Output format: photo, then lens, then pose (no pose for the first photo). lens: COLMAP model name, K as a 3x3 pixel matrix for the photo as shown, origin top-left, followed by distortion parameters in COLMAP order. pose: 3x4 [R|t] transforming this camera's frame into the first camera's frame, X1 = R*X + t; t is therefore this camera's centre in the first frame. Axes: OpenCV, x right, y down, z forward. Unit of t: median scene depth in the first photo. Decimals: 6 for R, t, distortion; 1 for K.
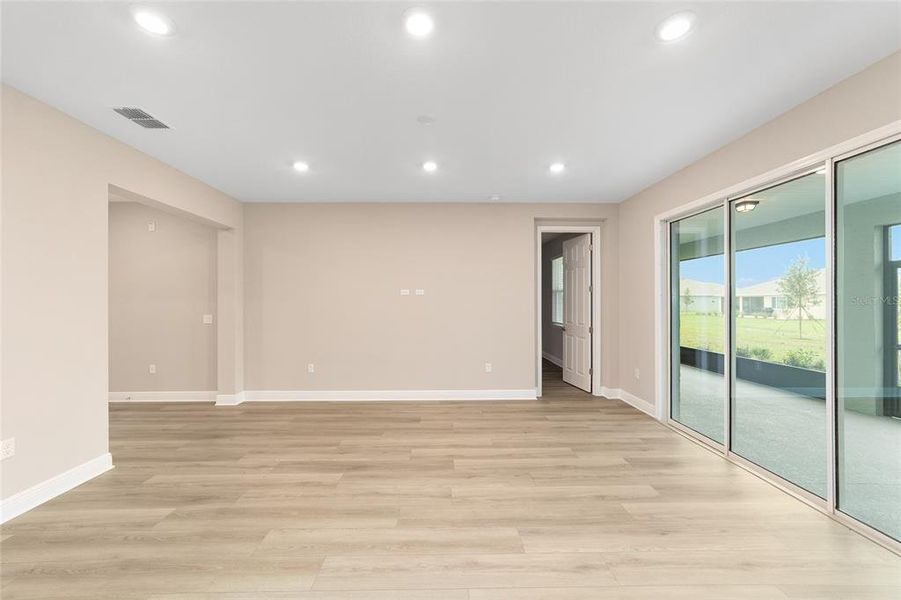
lens RADIAL K [[345.9, 0, 445.0], [0, 345.9, 299.0], [0, 0, 1]] dist [-0.000696, 0.000285]
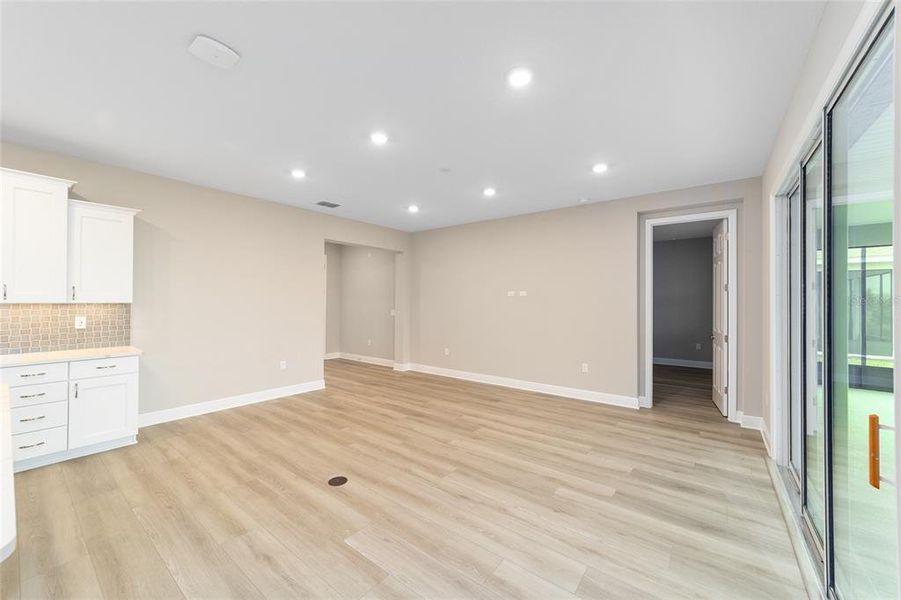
lens RADIAL K [[345.9, 0, 445.3], [0, 345.9, 298.9], [0, 0, 1]] dist [-0.000696, 0.000285]
pose [[0.778392, 0.000699, -0.627778, 0.673550], [-0.002768, 0.999993, -0.002318, 0.000451], [0.627772, 0.003542, 0.778389, -0.059824]]
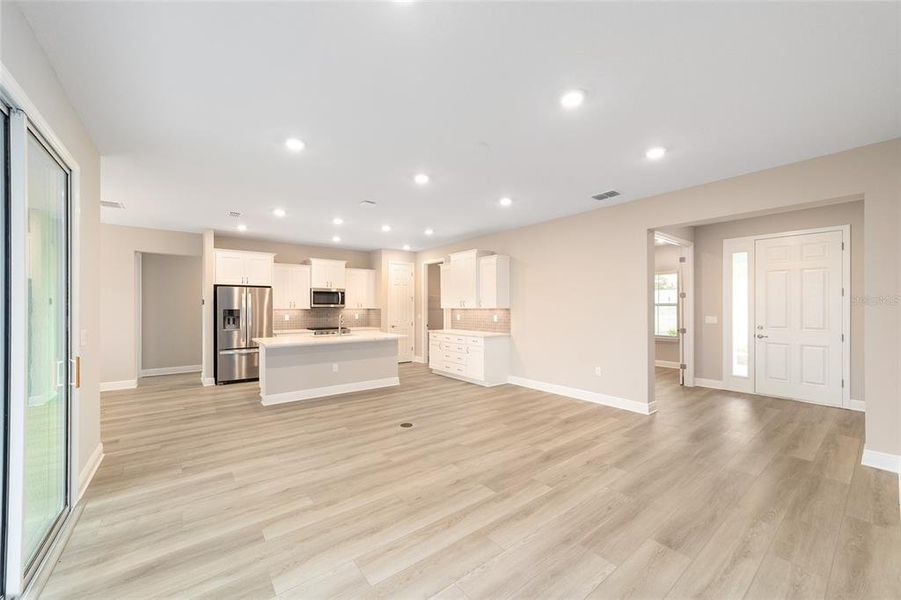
lens RADIAL K [[345.9, 0, 449.4], [0, 345.9, 304.7], [0, 0, 1]] dist [-0.000696, 0.000285]
pose [[-0.793746, -0.000267, -0.608249, 0.599310], [0.008056, 0.999908, -0.010951, 0.010298], [0.608195, -0.013593, -0.793671, 1.527242]]
